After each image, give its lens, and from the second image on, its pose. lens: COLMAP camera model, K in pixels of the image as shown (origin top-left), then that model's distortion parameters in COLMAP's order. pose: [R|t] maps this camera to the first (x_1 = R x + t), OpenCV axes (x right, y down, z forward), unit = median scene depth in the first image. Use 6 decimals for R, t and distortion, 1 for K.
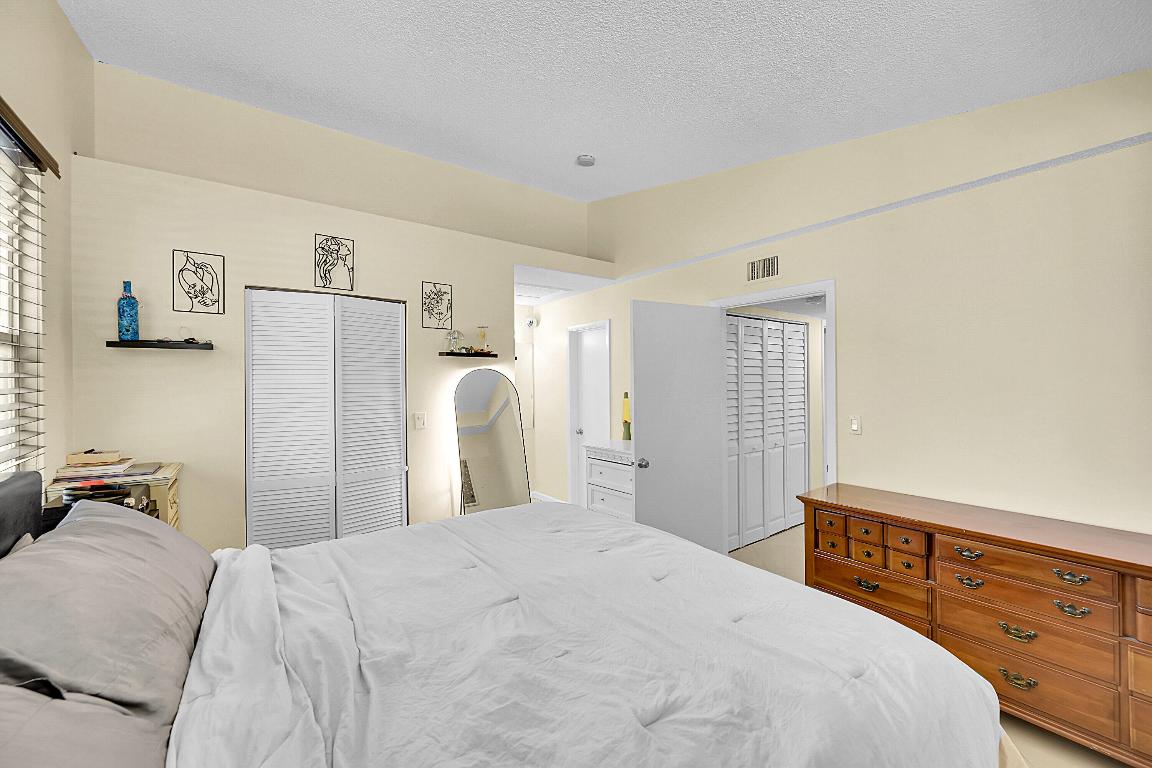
lens RADIAL K [[449.0, 0, 576.2], [0, 449.0, 380.8], [0, 0, 1]] dist [-0.001809, -0.000113]
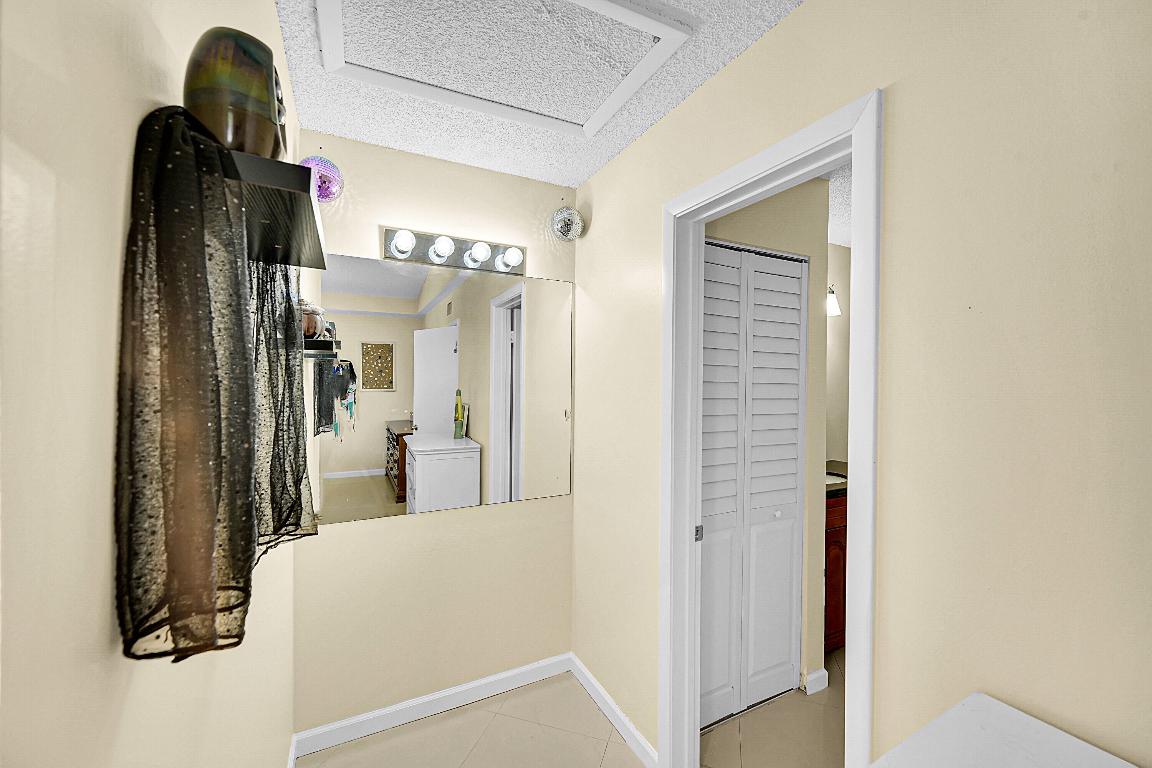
lens RADIAL K [[449.0, 0, 580.8], [0, 449.0, 382.1], [0, 0, 1]] dist [-0.001809, -0.000113]
pose [[0.987629, 0.020099, -0.155516, -0.049175], [-0.018891, 0.999779, 0.009239, 0.003568], [0.155667, -0.006187, 0.987790, 1.194469]]
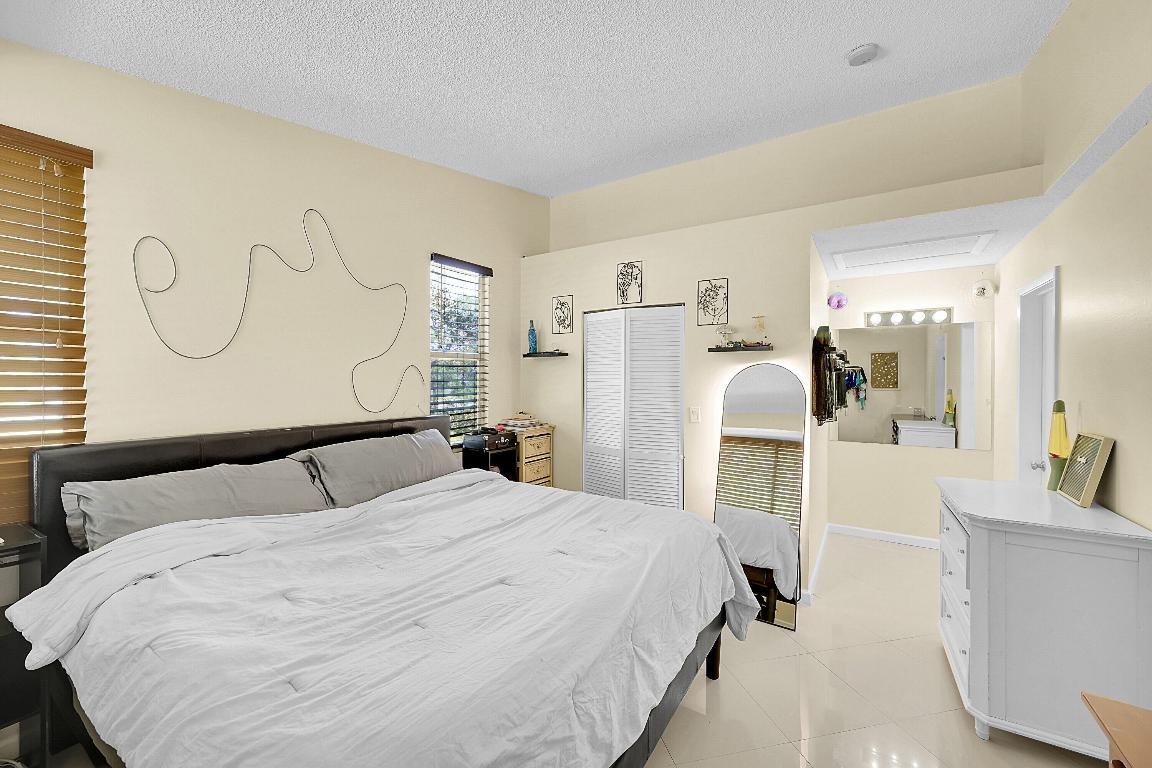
lens RADIAL K [[449.0, 0, 579.0], [0, 449.0, 381.9], [0, 0, 1]] dist [-0.001809, -0.000113]
pose [[0.355515, 0.018542, -0.934486, 0.589921], [-0.005276, 0.999827, 0.017832, -0.005374], [0.934656, -0.001409, 0.355552, 0.410288]]
